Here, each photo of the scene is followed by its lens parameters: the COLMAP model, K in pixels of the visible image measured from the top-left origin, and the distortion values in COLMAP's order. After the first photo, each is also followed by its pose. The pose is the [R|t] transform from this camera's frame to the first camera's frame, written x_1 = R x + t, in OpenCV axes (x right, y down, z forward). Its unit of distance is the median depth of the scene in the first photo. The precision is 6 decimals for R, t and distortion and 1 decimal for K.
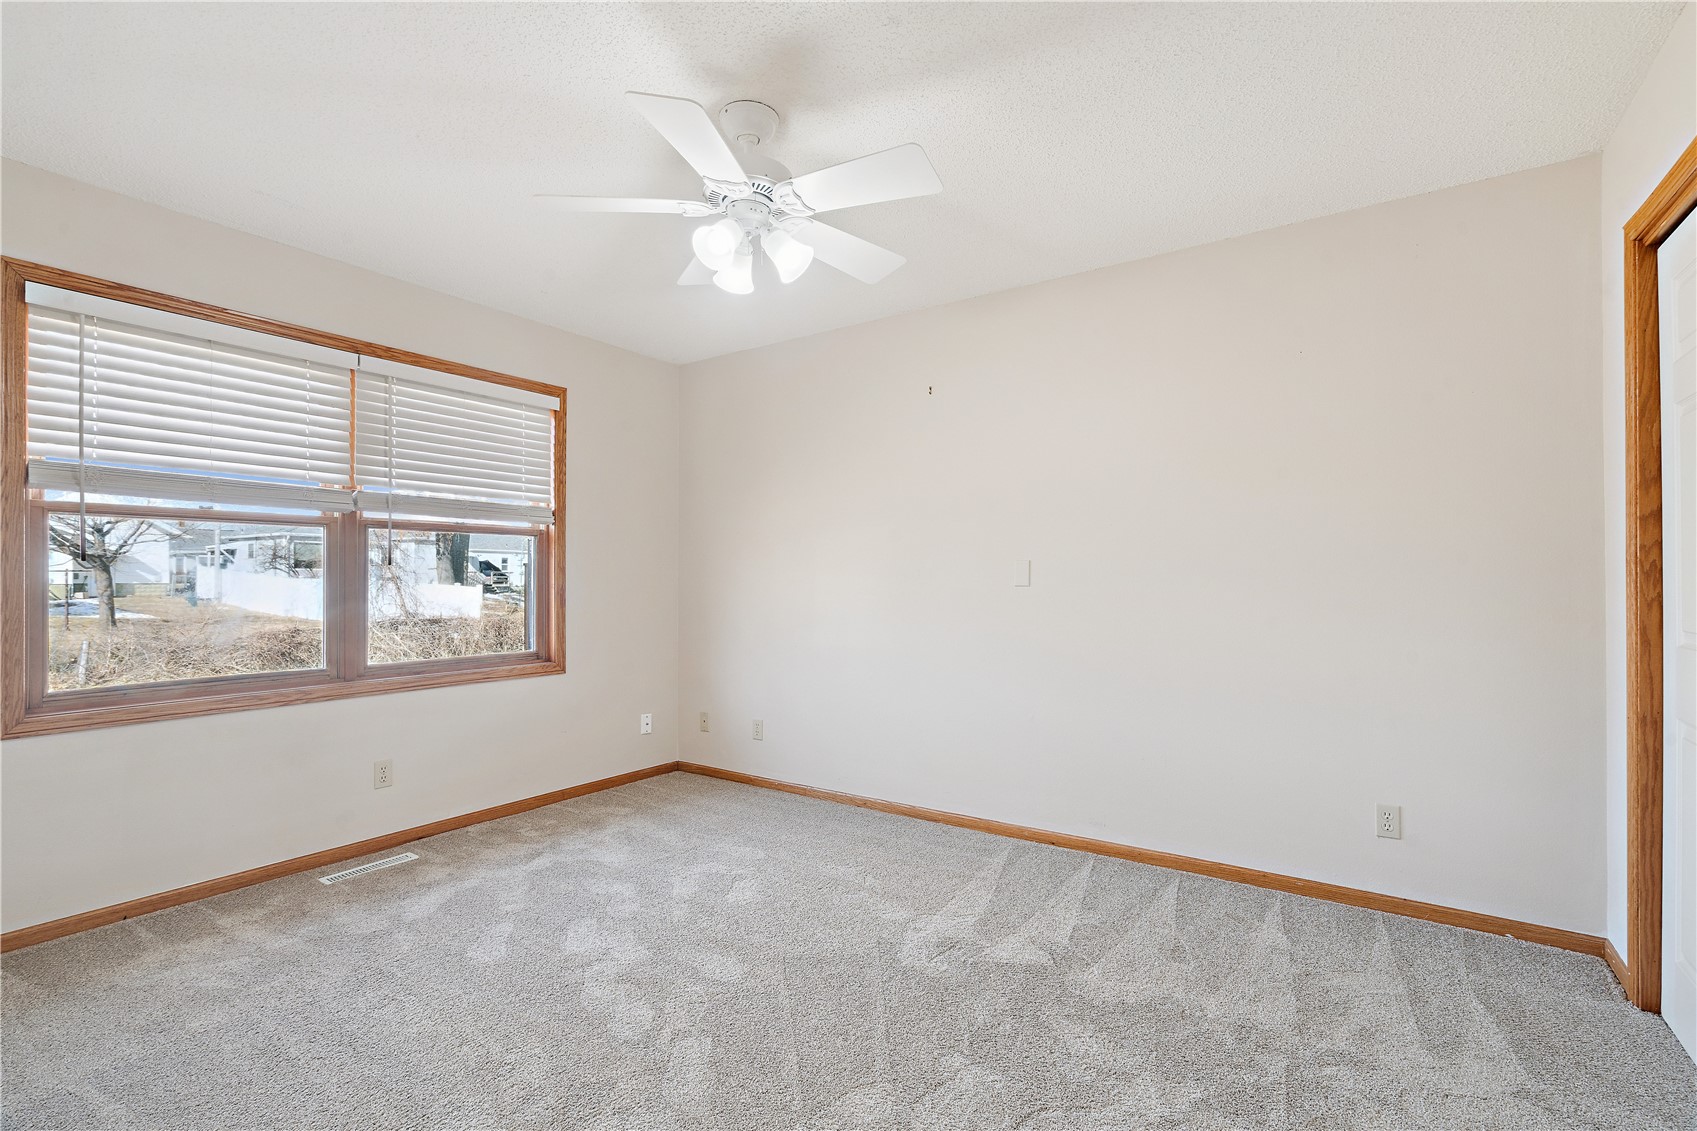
lens RADIAL K [[771.5, 0, 855.0], [0, 771.5, 570.4], [0, 0, 1]] dist [-0.000133, 0.001308]
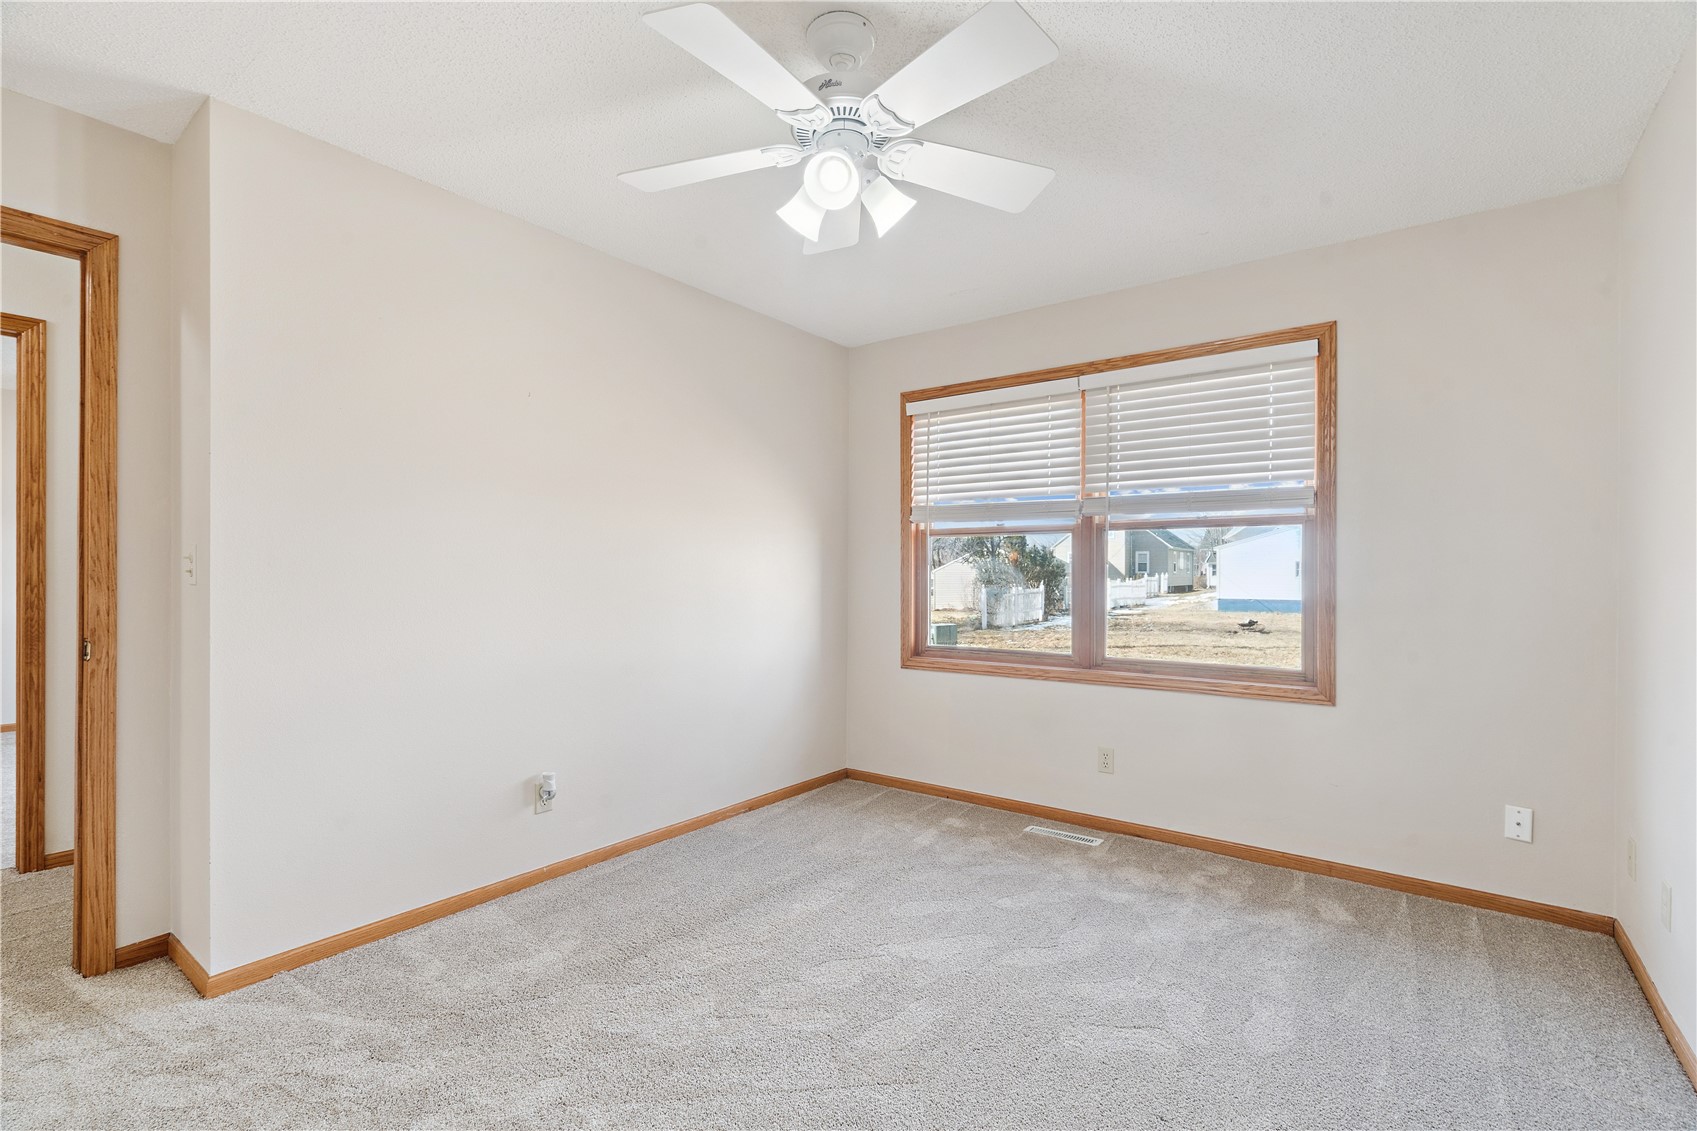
lens RADIAL K [[771.5, 0, 859.3], [0, 771.5, 575.4], [0, 0, 1]] dist [-0.000133, 0.001308]
pose [[-0.045462, -0.004225, -0.998957, 0.466367], [0.004066, 0.999982, -0.004414, 0.011434], [0.998958, -0.004262, -0.045444, 0.700808]]
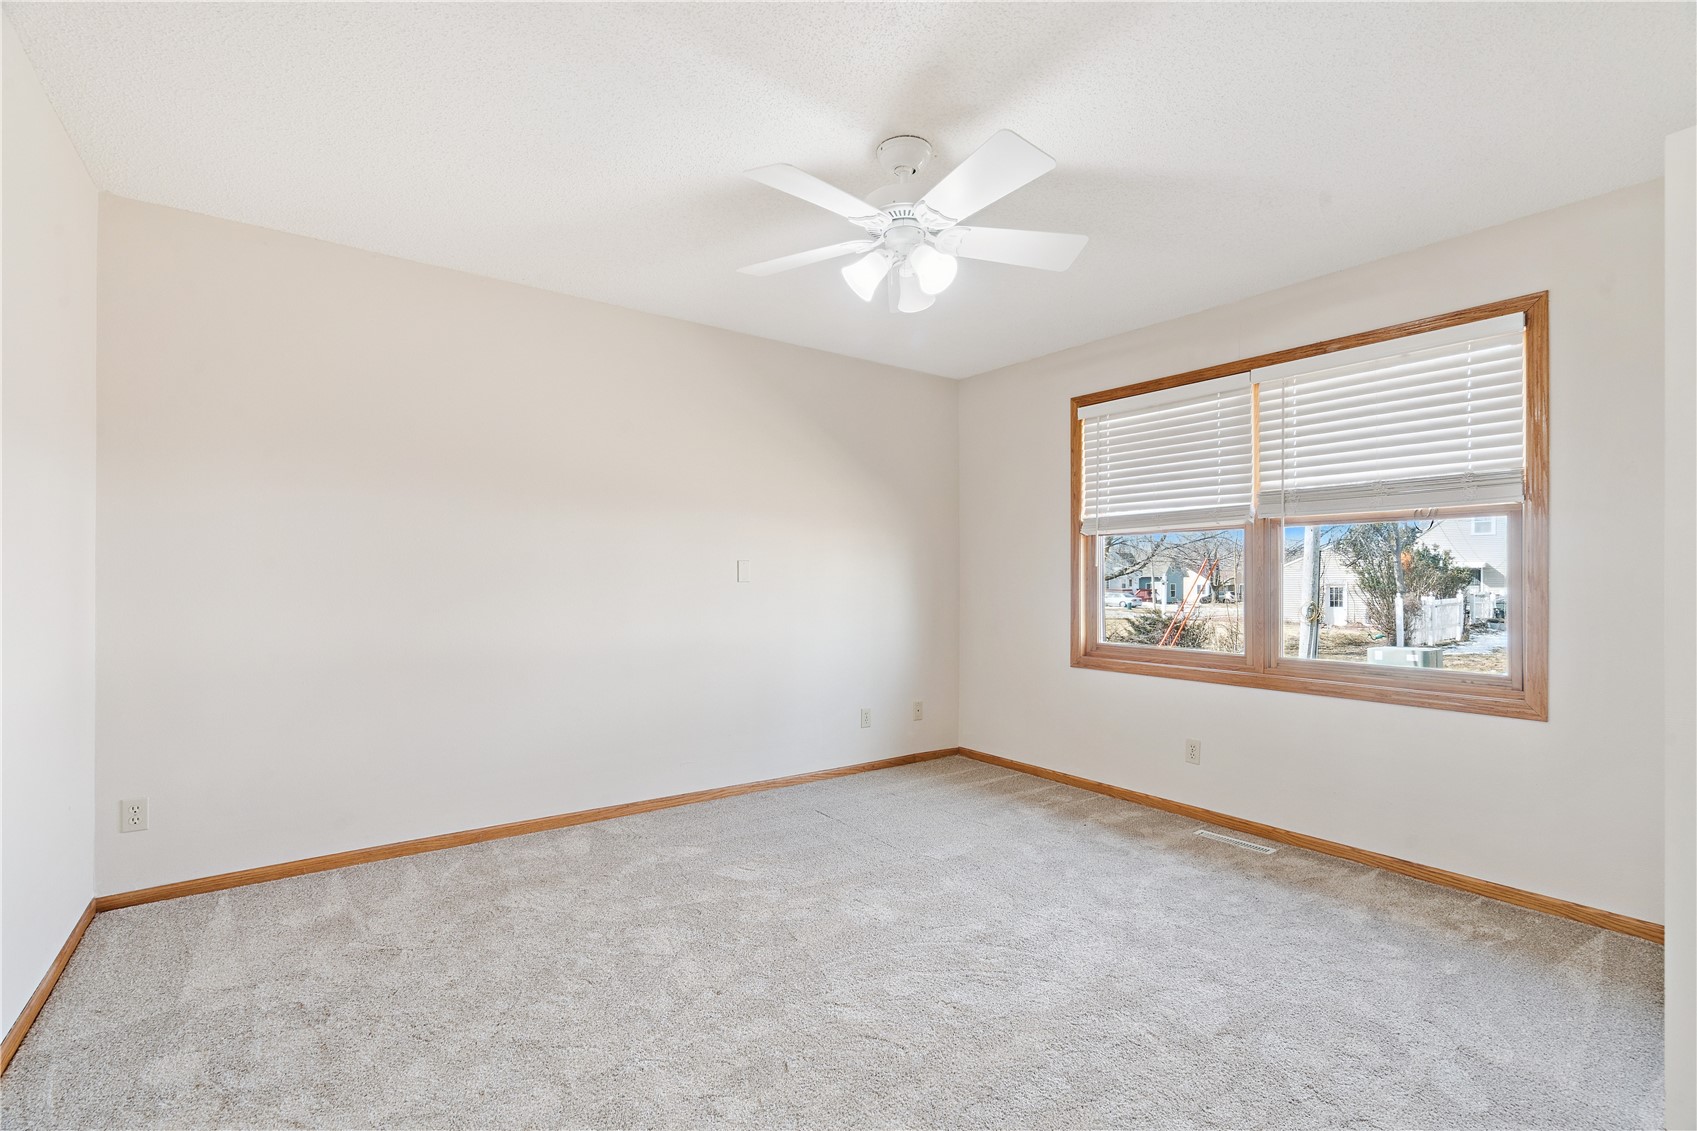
lens RADIAL K [[771.5, 0, 849.5], [0, 771.5, 575.5], [0, 0, 1]] dist [-0.000133, 0.001308]
pose [[-0.335255, -0.002651, -0.942124, 0.546072], [0.008503, 0.999947, -0.005840, 0.008808], [0.942089, -0.009969, -0.335215, 0.797515]]
